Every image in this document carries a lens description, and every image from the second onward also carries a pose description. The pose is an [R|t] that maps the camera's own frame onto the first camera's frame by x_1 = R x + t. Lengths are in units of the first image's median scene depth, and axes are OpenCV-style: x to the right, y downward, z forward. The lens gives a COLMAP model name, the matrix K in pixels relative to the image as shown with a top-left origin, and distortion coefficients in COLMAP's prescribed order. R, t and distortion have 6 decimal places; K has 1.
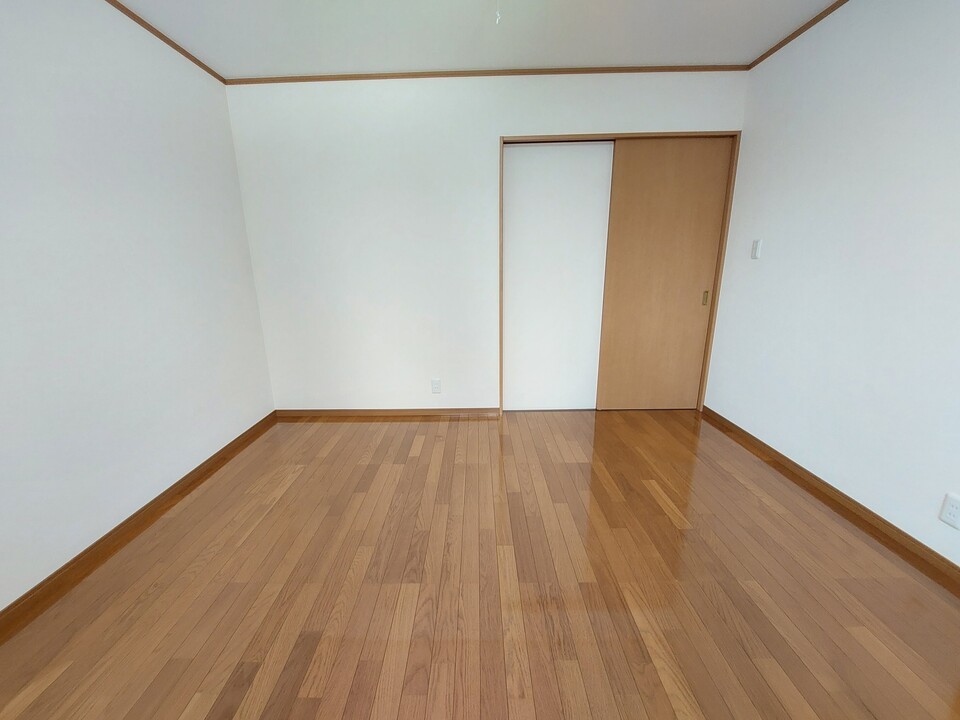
lens RADIAL K [[382.5, 0, 468.2], [0, 382.5, 361.1], [0, 0, 1]] dist [-0.015855, -0.000557]
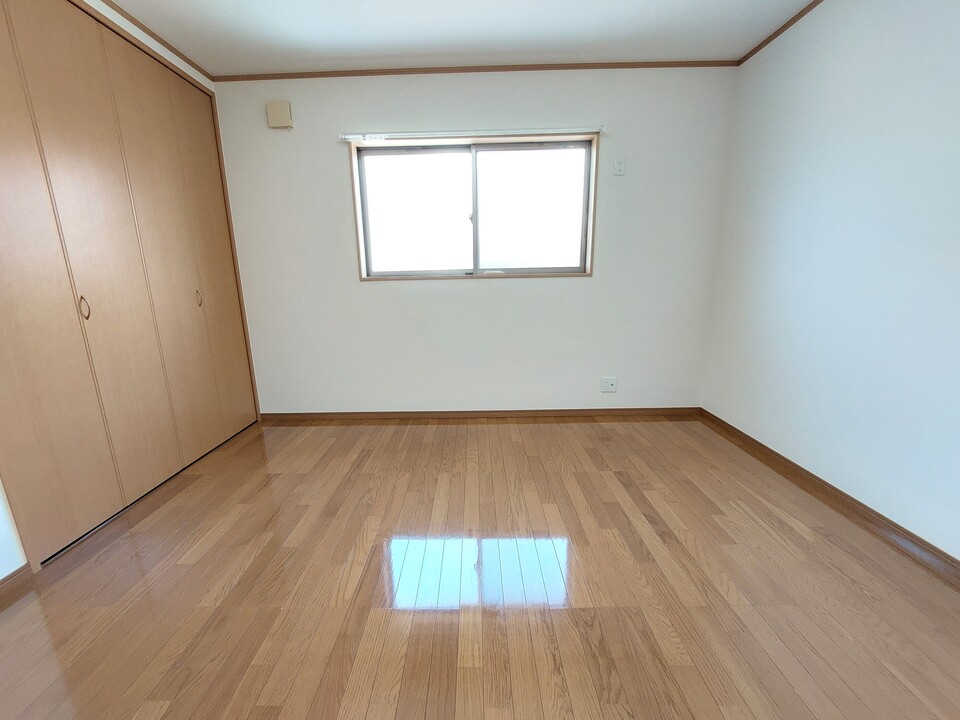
lens RADIAL K [[378.5, 0, 473.8], [0, 378.5, 359.8], [0, 0, 1]] dist [-0.021091, -0.000133]
pose [[-0.999122, 0.041644, -0.004507, 0.073433], [0.035013, 0.889359, 0.455867, -0.292458], [0.022992, 0.455309, -0.890036, 1.380260]]
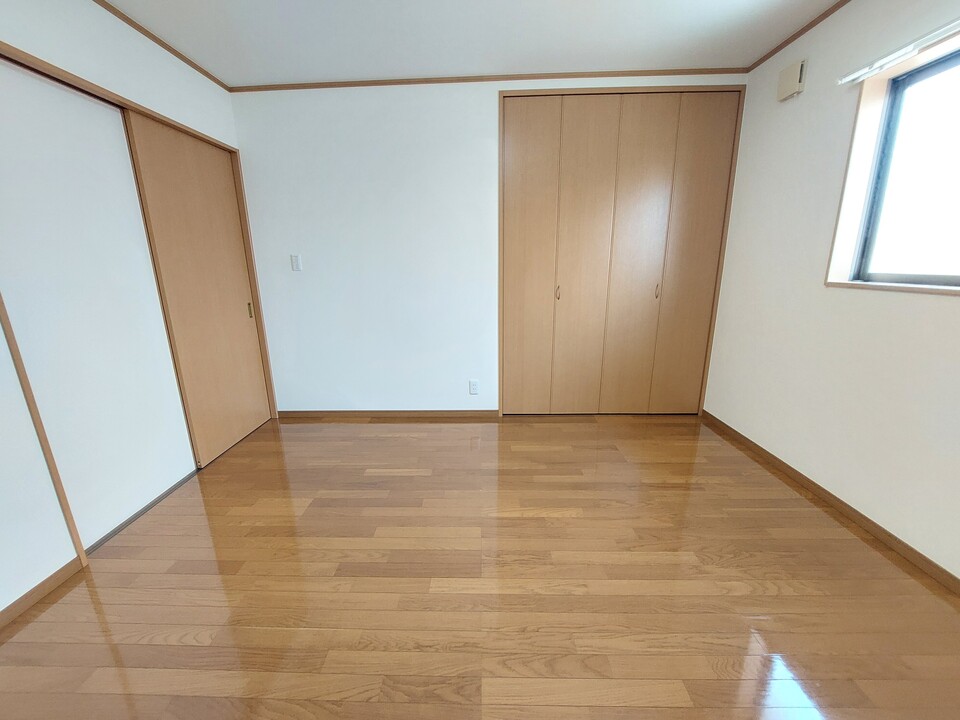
lens RADIAL K [[382.5, 0, 468.2], [0, 382.5, 361.1], [0, 0, 1]] dist [-0.015855, -0.000557]
pose [[0.010863, -0.228960, 0.973375, -0.678100], [0.266445, 0.938902, 0.217877, -0.190512], [-0.963789, 0.256984, 0.071205, 0.739338]]
